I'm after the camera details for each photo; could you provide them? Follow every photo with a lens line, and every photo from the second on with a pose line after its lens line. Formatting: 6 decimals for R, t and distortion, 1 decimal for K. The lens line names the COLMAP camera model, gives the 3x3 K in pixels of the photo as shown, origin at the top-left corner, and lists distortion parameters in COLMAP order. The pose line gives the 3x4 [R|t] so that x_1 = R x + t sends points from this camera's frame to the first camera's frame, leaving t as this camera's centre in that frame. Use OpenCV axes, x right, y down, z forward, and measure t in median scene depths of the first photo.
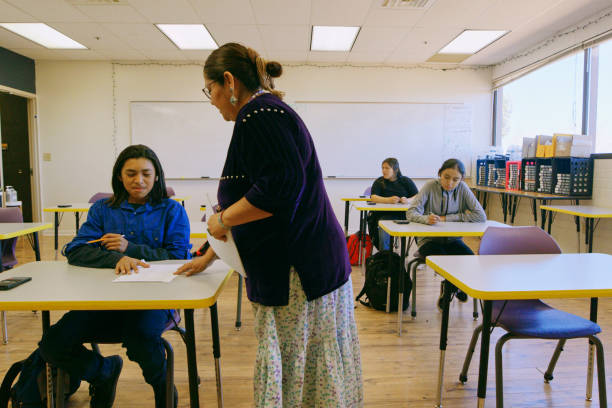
lens RADIAL K [[486.3, 0, 330.1], [0, 486.3, 212.9], [0, 0, 1]] dist [-0.006811, -0.008502]
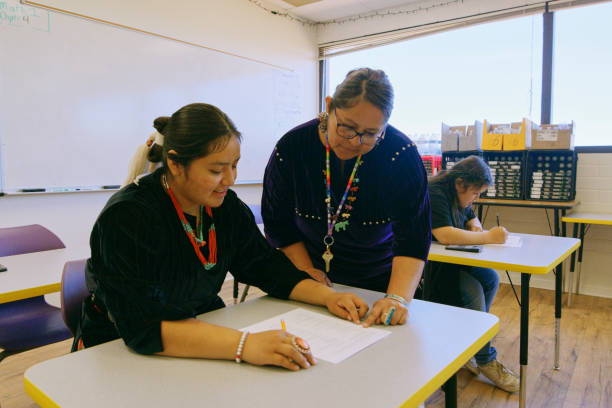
lens RADIAL K [[474.5, 0, 306.0], [0, 474.5, 203.3], [0, 0, 1]] dist [0.001089, 0.011074]
pose [[0.641901, -0.057793, 0.764607, -0.259808], [0.076443, 0.997011, 0.011185, -0.056175], [-0.762968, 0.051269, 0.644400, 0.661238]]
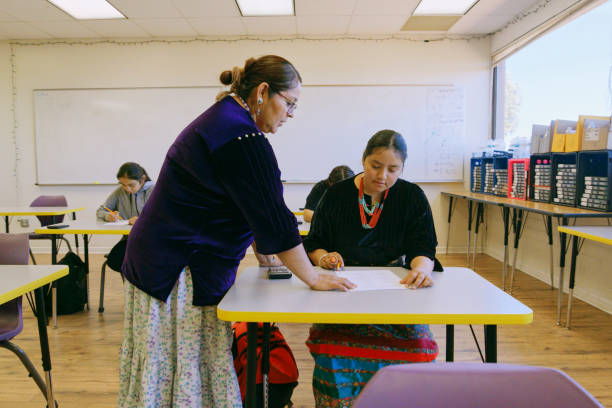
lens RADIAL K [[474.5, 0, 312.3], [0, 474.5, 208.6], [0, 0, 1]] dist [0.001089, 0.011074]
pose [[0.997832, -0.002939, -0.065748, 0.117646], [0.002173, 0.999929, -0.011723, -0.025379], [0.065778, 0.011554, 0.997767, 0.277021]]
